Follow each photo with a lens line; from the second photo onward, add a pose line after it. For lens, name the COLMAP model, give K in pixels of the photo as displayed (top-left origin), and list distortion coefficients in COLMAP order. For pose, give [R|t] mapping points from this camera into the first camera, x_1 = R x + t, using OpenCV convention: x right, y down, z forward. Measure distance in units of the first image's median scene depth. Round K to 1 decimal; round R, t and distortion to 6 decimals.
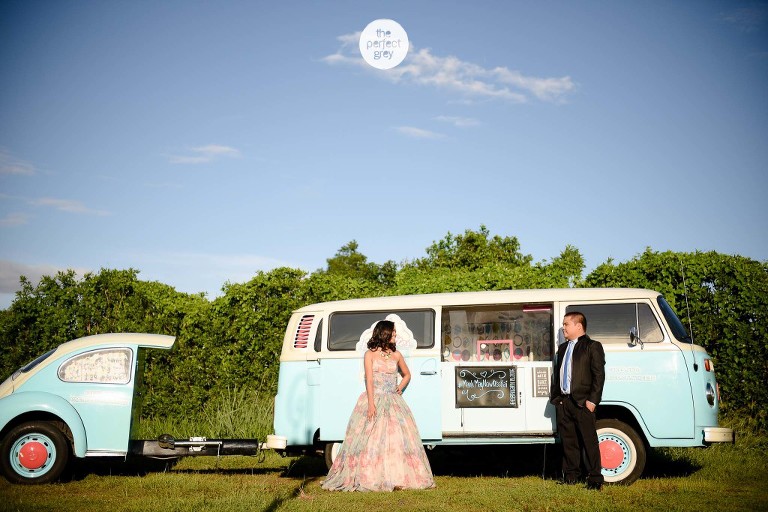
lens RADIAL K [[1128.5, 0, 384.0], [0, 1128.5, 256.0], [0, 0, 1]] dist [0.158797, -0.001609]
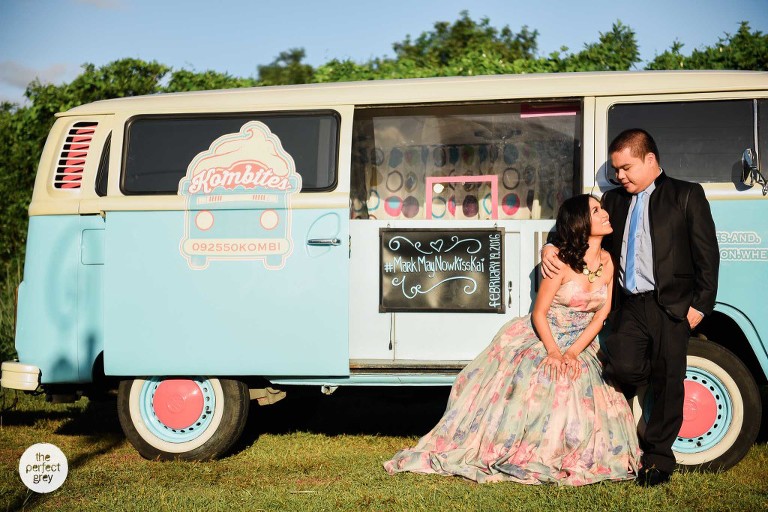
lens RADIAL K [[1473.9, 0, 384.0], [0, 1473.9, 256.0], [0, 0, 1]] dist [0.104418, -0.013937]
pose [[0.999723, 0.007789, 0.022205, 0.049421], [-0.010373, 0.992871, 0.118743, 0.032714], [-0.021121, -0.118941, 0.992677, 0.355550]]
